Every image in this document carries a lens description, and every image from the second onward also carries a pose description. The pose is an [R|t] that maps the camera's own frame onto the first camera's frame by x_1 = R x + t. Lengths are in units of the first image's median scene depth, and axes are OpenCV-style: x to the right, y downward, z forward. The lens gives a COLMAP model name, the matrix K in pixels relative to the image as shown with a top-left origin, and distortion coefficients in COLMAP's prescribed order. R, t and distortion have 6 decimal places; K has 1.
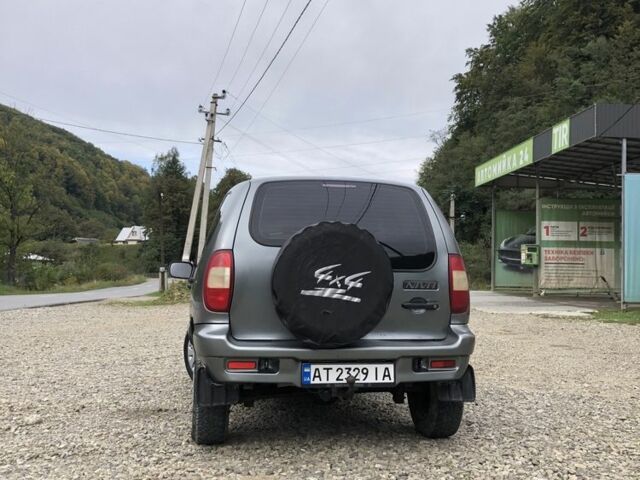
lens RADIAL K [[705.5, 0, 320.0], [0, 705.5, 240.0], [0, 0, 1]] dist [0.062237, -0.121380]
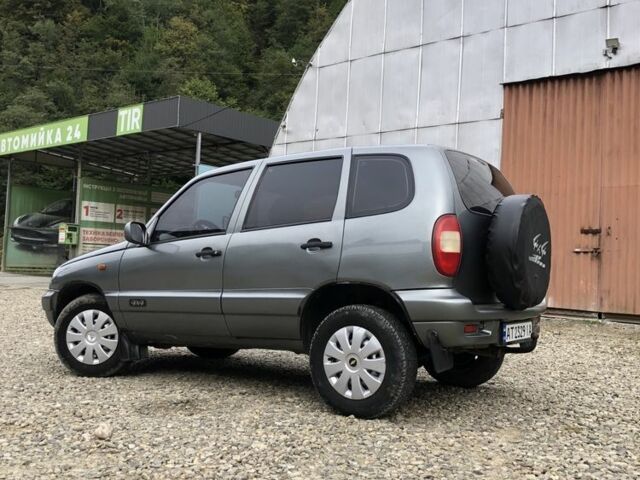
lens RADIAL K [[705.5, 0, 320.0], [0, 705.5, 240.0], [0, 0, 1]] dist [0.062237, -0.121380]
pose [[0.696297, 0.039348, 0.716674, -0.162259], [-0.055812, 0.998441, -0.000593, 0.010088], [-0.715580, -0.039586, 0.697408, 0.072552]]
